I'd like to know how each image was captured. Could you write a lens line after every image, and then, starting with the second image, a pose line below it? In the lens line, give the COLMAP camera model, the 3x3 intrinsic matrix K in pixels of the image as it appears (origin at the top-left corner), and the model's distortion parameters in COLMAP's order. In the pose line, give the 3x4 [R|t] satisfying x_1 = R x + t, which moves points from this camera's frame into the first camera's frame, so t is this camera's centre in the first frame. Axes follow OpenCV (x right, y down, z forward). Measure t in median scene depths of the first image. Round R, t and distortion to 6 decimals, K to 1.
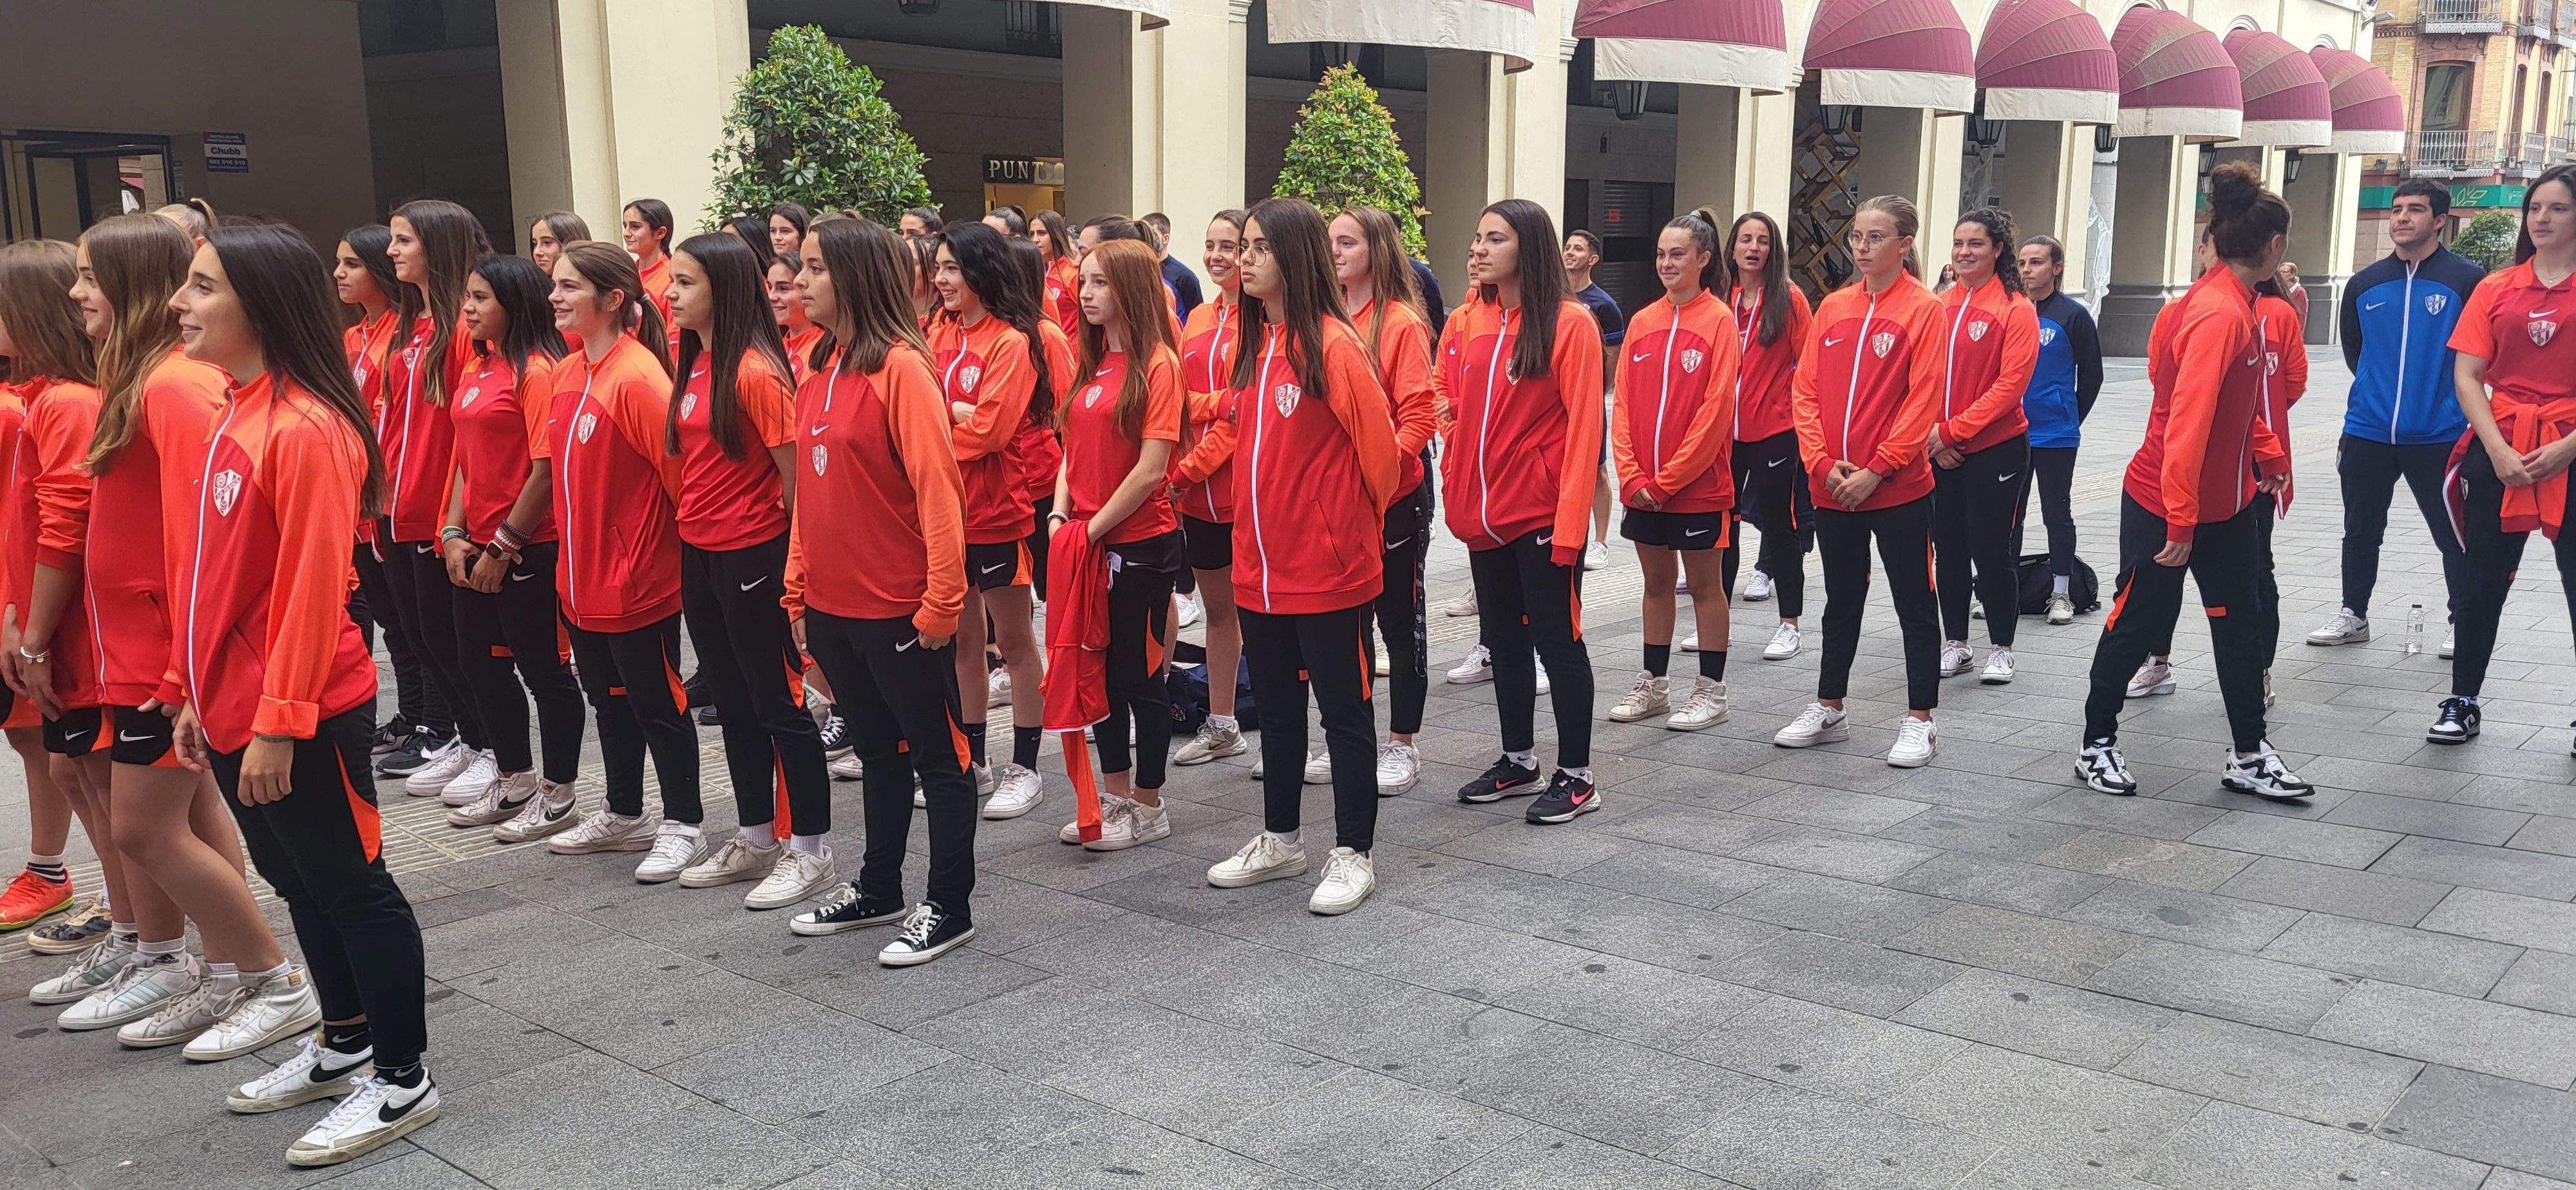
lens RADIAL K [[1933.7, 0, 1337.5], [0, 1933.7, 587.6], [0, 0, 1]] dist [0.050361, -0.004659]
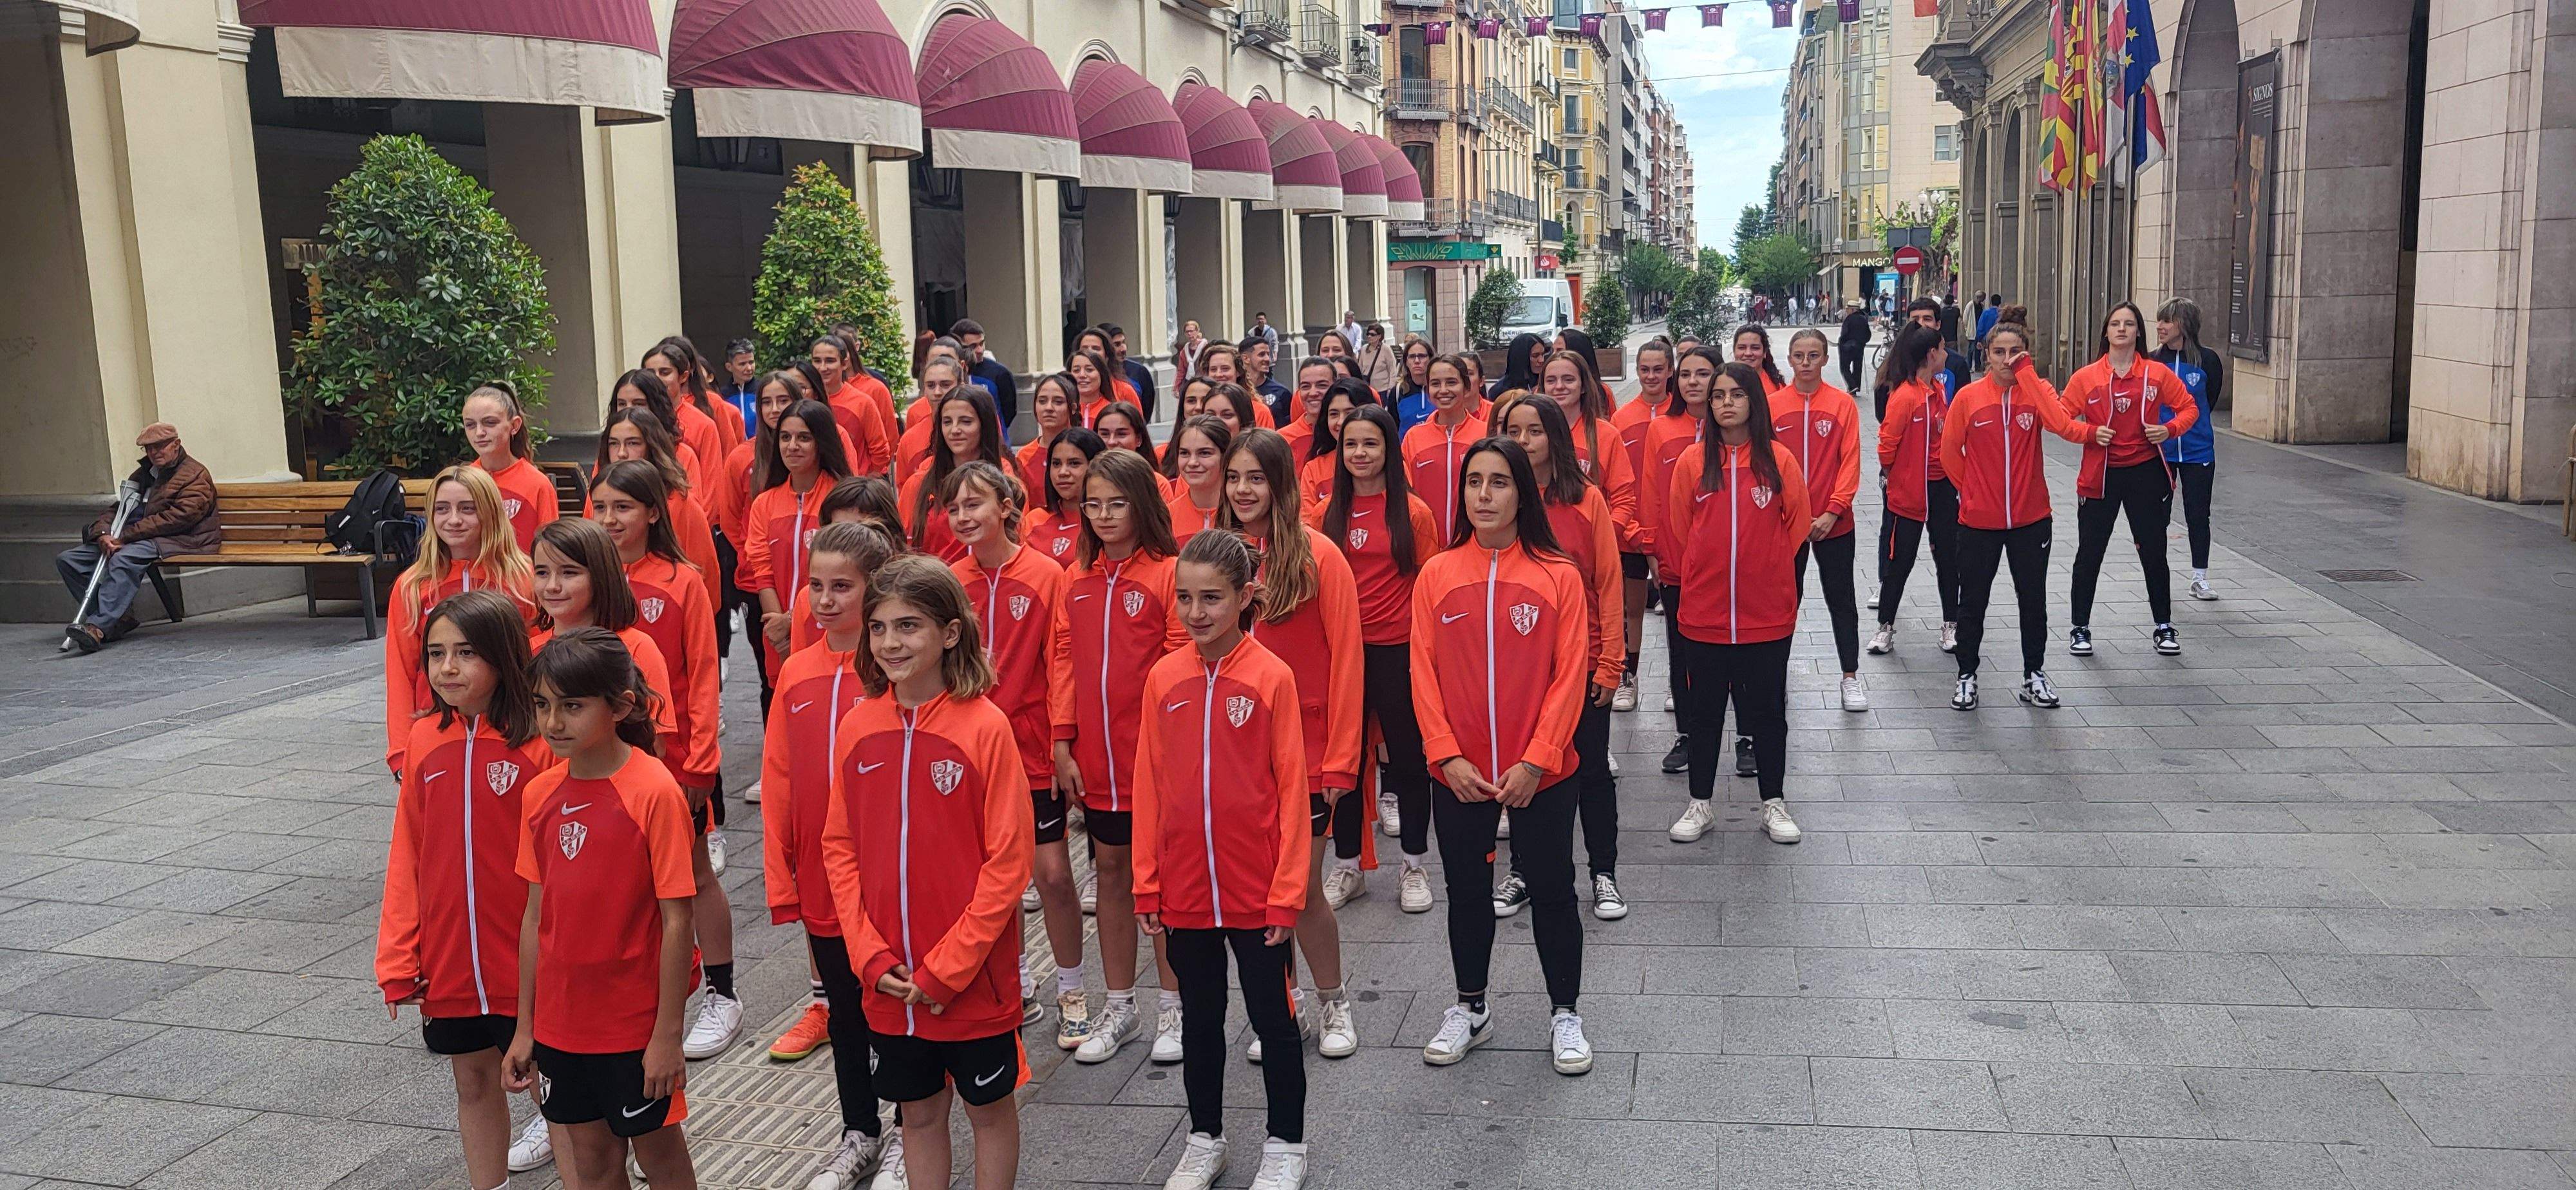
lens RADIAL K [[1941.2, 0, 1340.2], [0, 1941.2, 564.5], [0, 0, 1]] dist [0.052068, -0.021751]
pose [[0.867350, -0.089090, 0.489660, -0.218476], [0.104586, 0.994507, -0.004313, -0.015722], [-0.486586, 0.054952, 0.871903, -0.032338]]
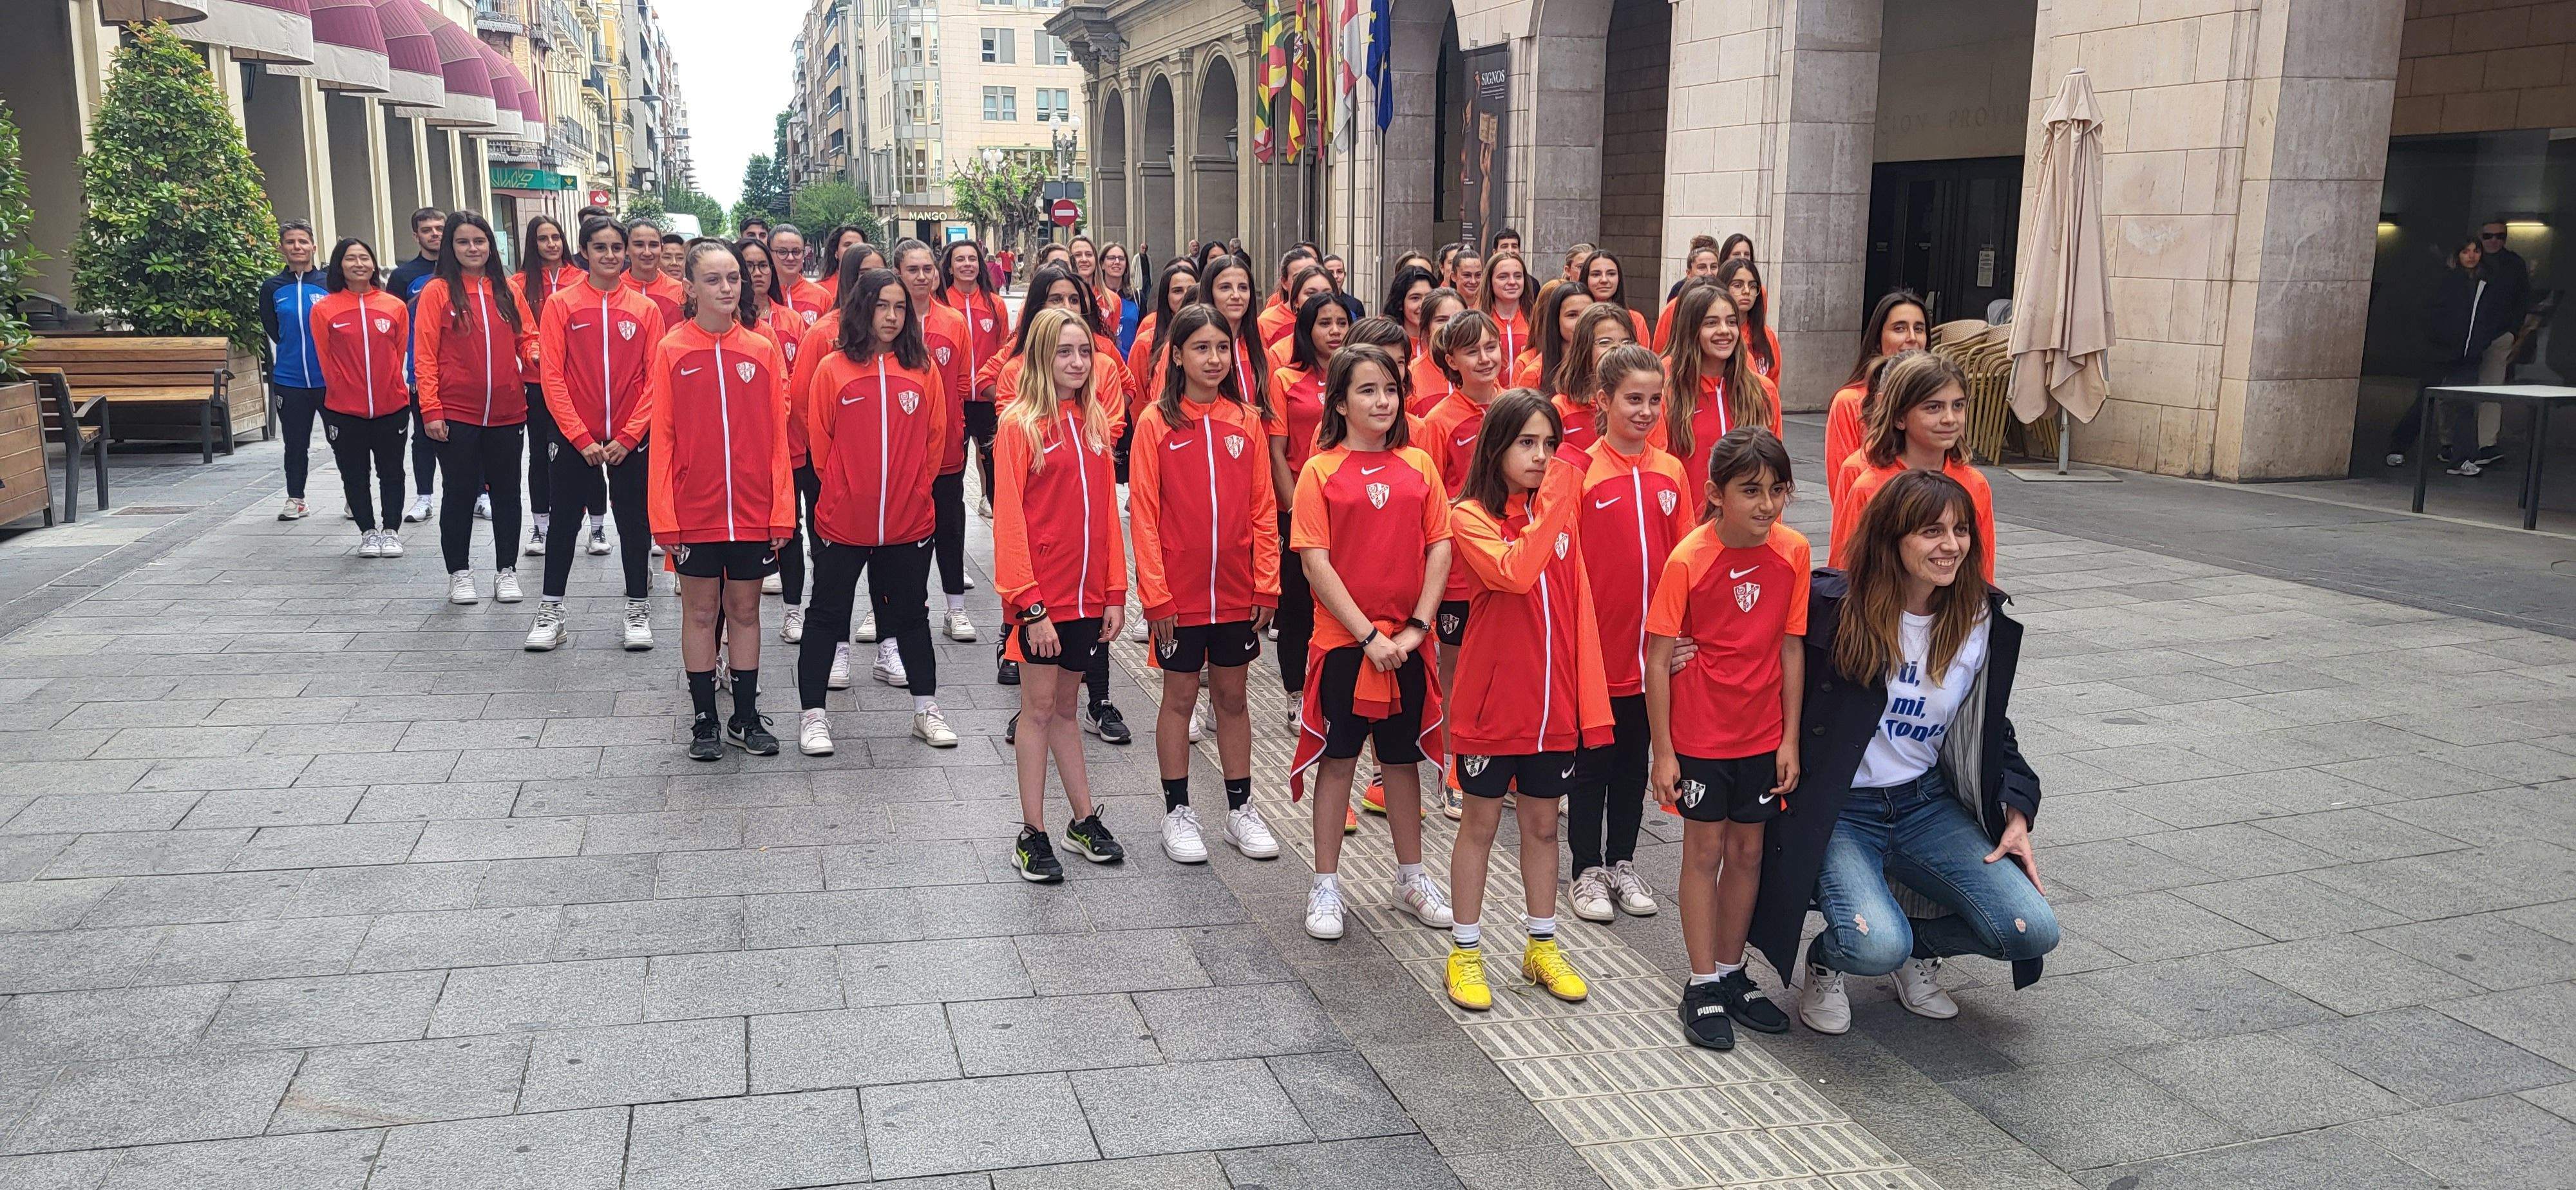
lens RADIAL K [[1935.1, 0, 1326.8], [0, 1935.1, 610.7], [0, 0, 1]] dist [0.052494, -0.006083]
pose [[0.523385, -0.152460, 0.838346, -0.385129], [0.127352, 0.986808, 0.099953, -0.022674], [-0.842526, 0.054451, 0.535897, 0.073604]]
